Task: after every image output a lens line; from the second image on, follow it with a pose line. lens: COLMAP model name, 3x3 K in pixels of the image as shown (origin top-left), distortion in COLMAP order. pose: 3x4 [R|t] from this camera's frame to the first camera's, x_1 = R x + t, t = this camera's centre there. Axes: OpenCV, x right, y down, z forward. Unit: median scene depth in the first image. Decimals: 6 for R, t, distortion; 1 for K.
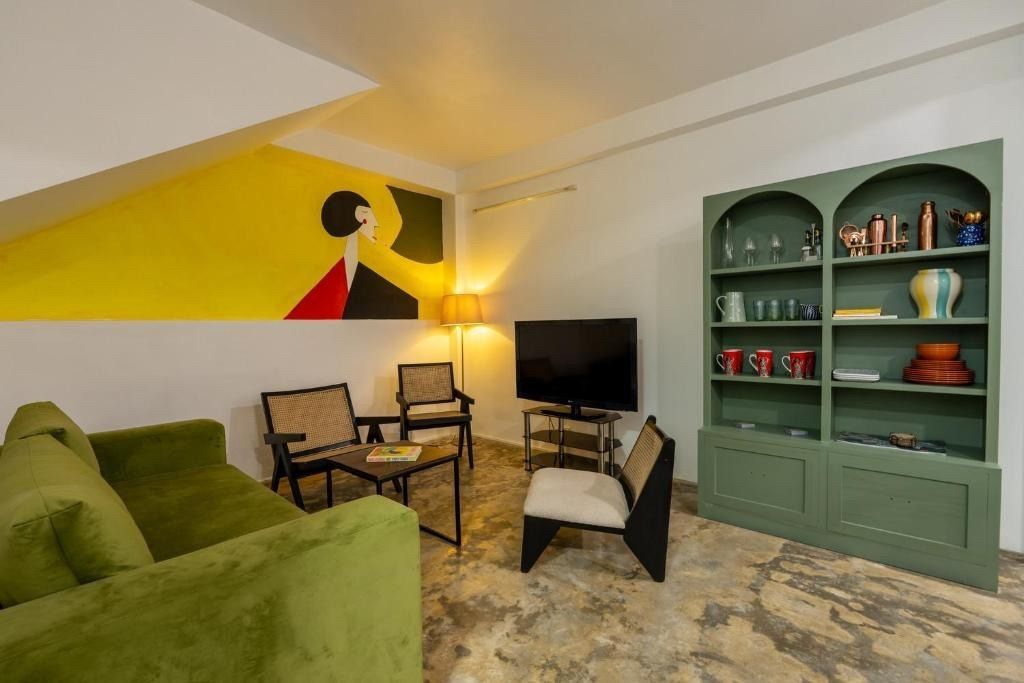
lens RADIAL K [[437.7, 0, 512.0], [0, 437.7, 341.5], [0, 0, 1]] dist [-0.002353, -0.000056]
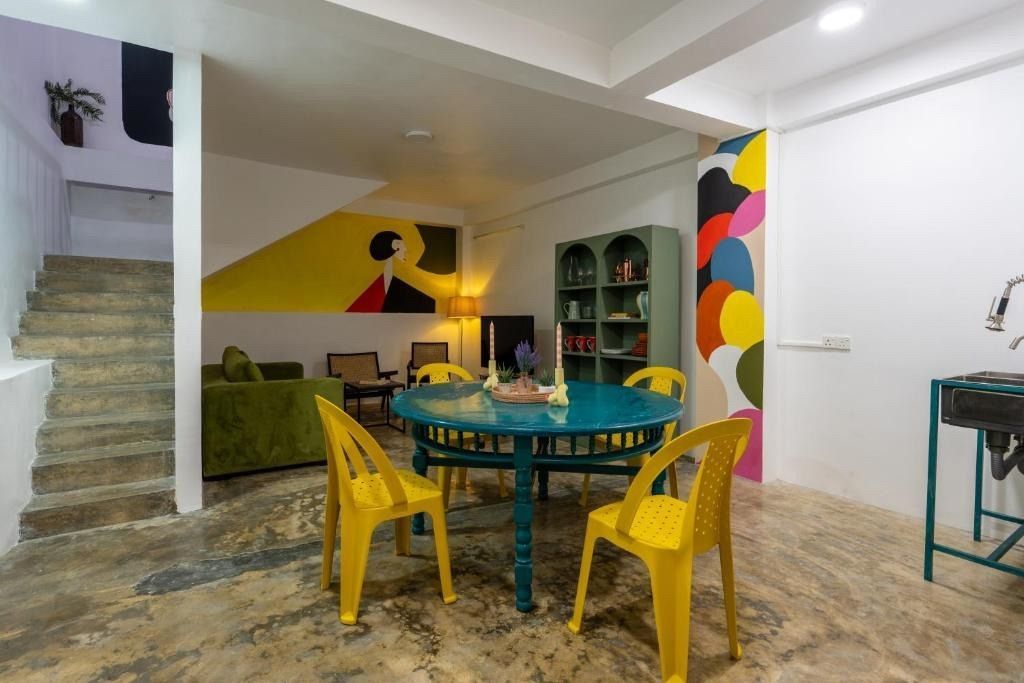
lens RADIAL K [[486.9, 0, 509.6], [0, 486.9, 320.8], [0, 0, 1]] dist [-0.003942, 0.000648]
pose [[0.964647, 0.022072, -0.262618, 0.507325], [-0.029974, 0.999209, -0.026118, 0.010463], [0.261834, 0.033067, 0.964546, -0.552337]]
